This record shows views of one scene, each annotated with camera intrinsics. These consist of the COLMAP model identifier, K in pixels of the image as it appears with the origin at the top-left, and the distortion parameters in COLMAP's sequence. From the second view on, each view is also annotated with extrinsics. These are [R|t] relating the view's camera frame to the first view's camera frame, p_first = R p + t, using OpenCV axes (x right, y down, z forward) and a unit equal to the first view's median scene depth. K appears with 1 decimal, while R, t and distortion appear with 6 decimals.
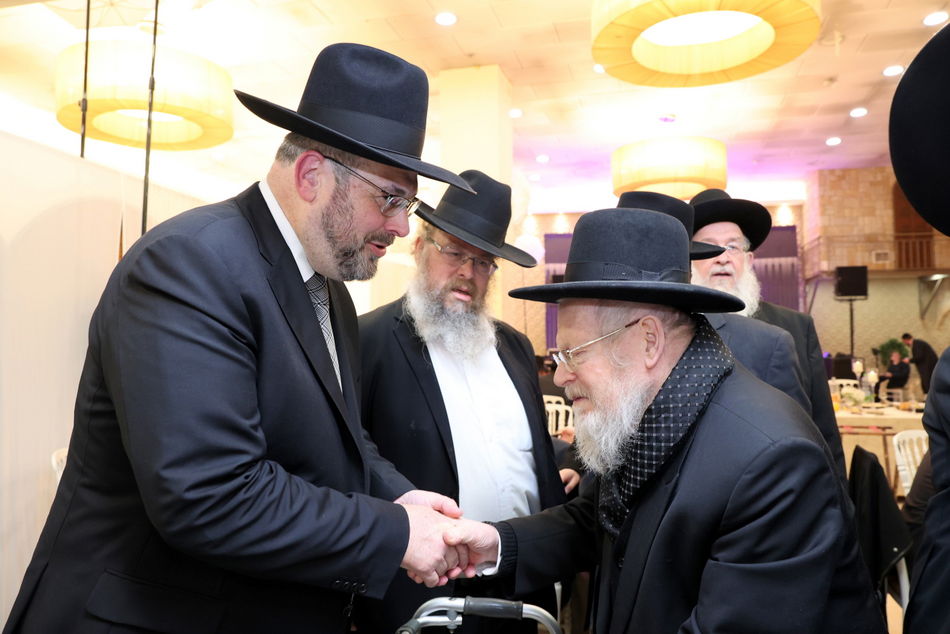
lens RADIAL K [[682.2, 0, 494.9], [0, 682.2, 303.8], [0, 0, 1]] dist [-0.106712, 0.094429]
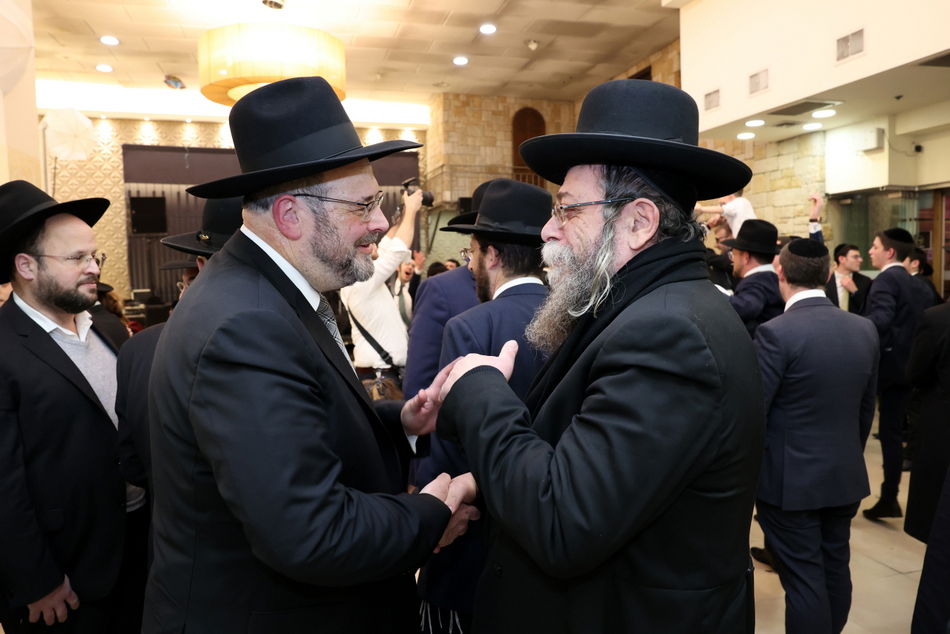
lens RADIAL K [[682.2, 0, 479.6], [0, 682.2, 311.1], [0, 0, 1]] dist [-0.106712, 0.094429]
pose [[0.869313, -0.042465, 0.492434, 0.050702], [-0.016187, 0.993322, 0.114233, -0.005773], [-0.493997, -0.107275, 0.862820, 0.127035]]
